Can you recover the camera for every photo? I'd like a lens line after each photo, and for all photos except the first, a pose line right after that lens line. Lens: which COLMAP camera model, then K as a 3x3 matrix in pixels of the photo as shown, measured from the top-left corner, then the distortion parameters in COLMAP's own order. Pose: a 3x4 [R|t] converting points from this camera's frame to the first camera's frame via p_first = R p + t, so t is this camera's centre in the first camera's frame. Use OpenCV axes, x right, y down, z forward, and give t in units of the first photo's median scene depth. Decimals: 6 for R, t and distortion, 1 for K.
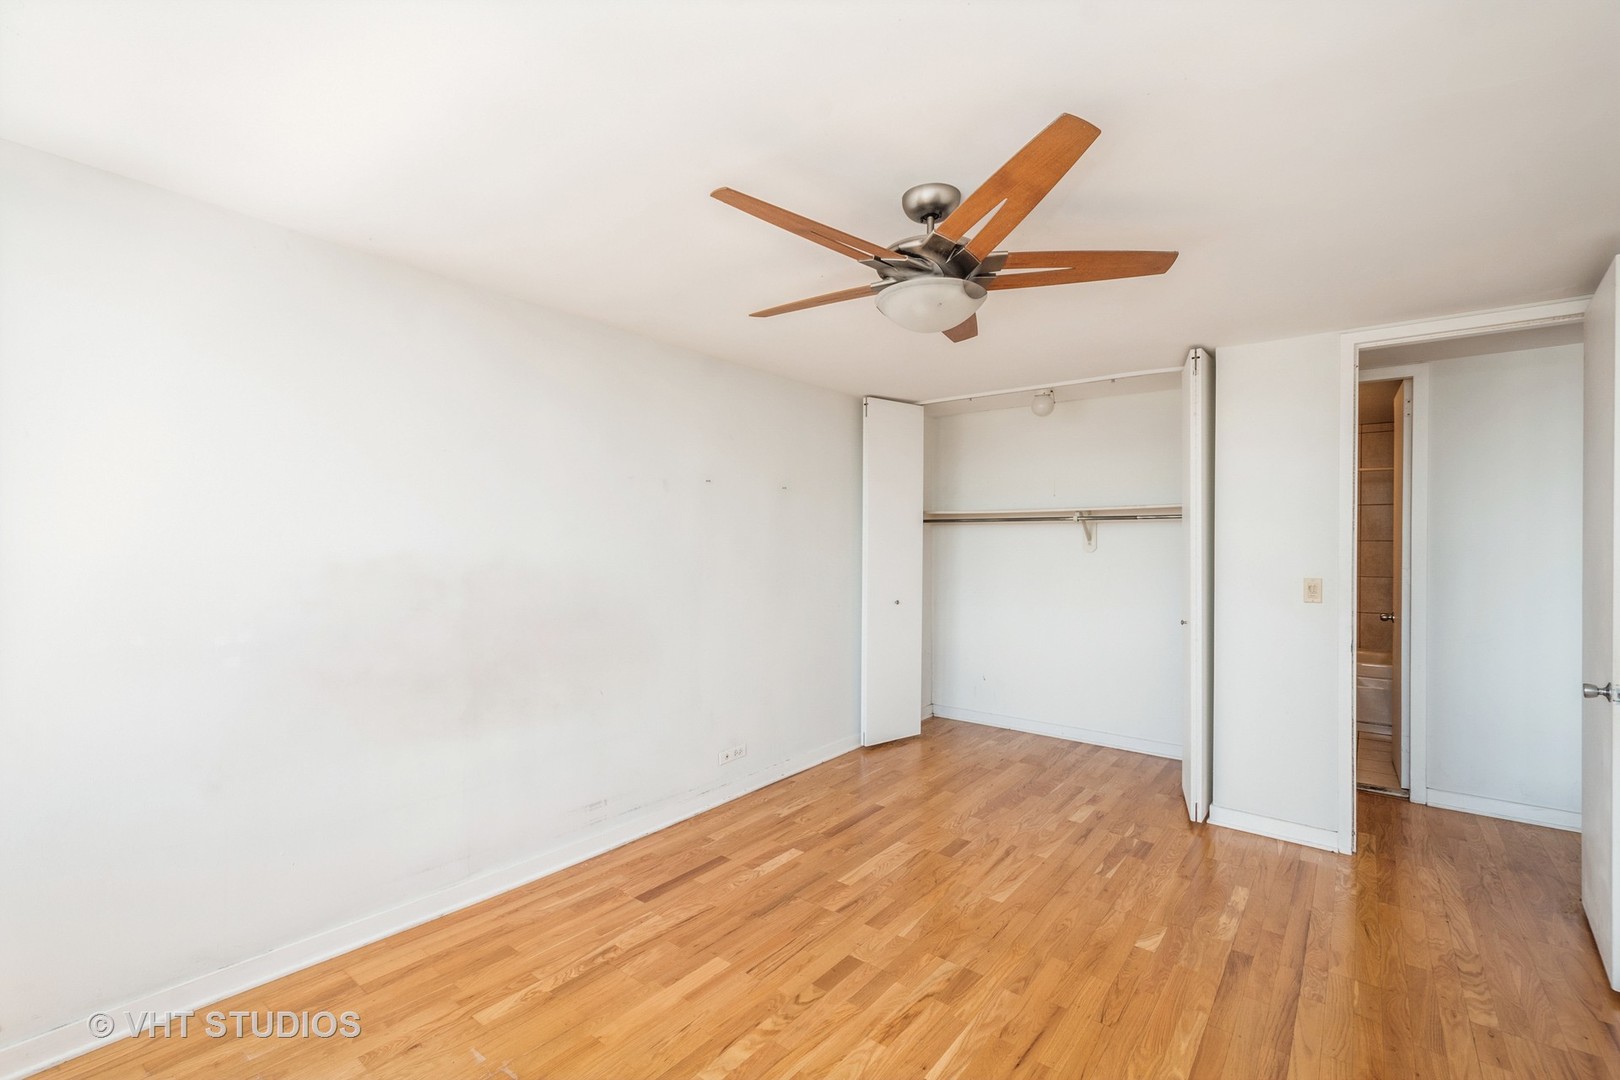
lens RADIAL K [[710.1, 0, 805.3], [0, 710.1, 544.6], [0, 0, 1]] dist [0.012439, 0.000138]
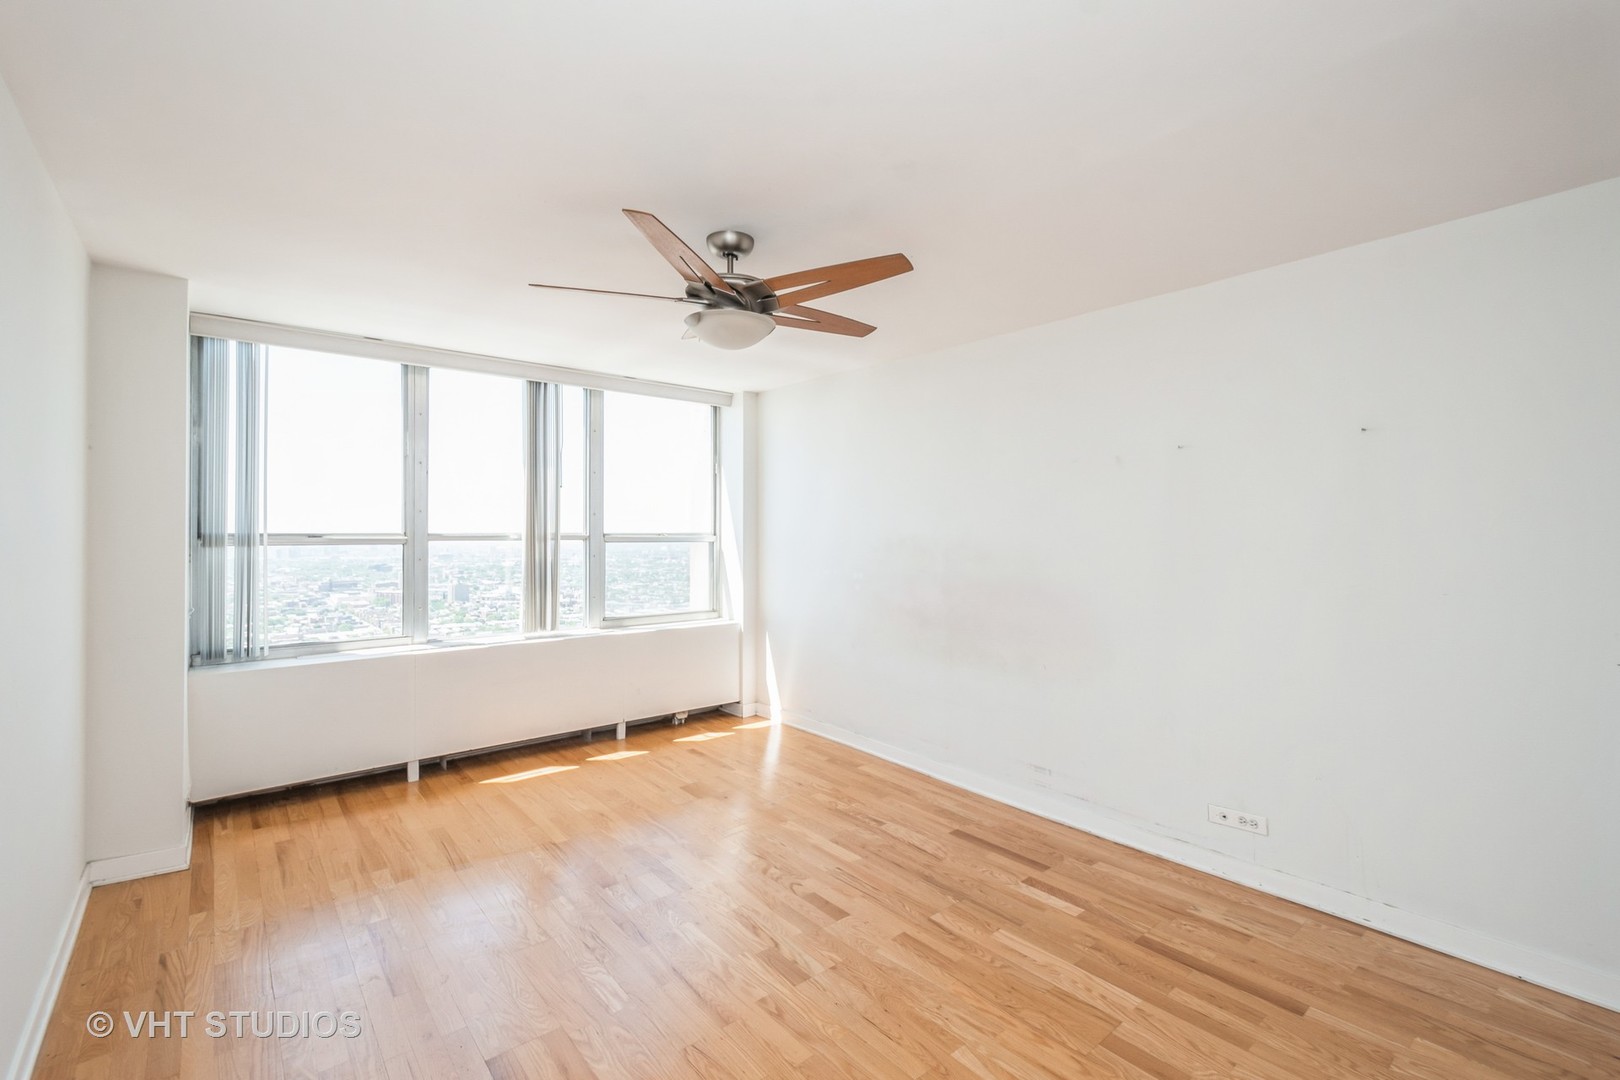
lens RADIAL K [[710.1, 0, 801.8], [0, 710.1, 529.9], [0, 0, 1]] dist [0.012439, 0.000138]
pose [[-0.210703, -0.006601, -0.977528, 0.938864], [-0.002170, 0.999978, -0.006285, 0.010764], [0.977548, 0.000797, -0.210713, 0.973686]]
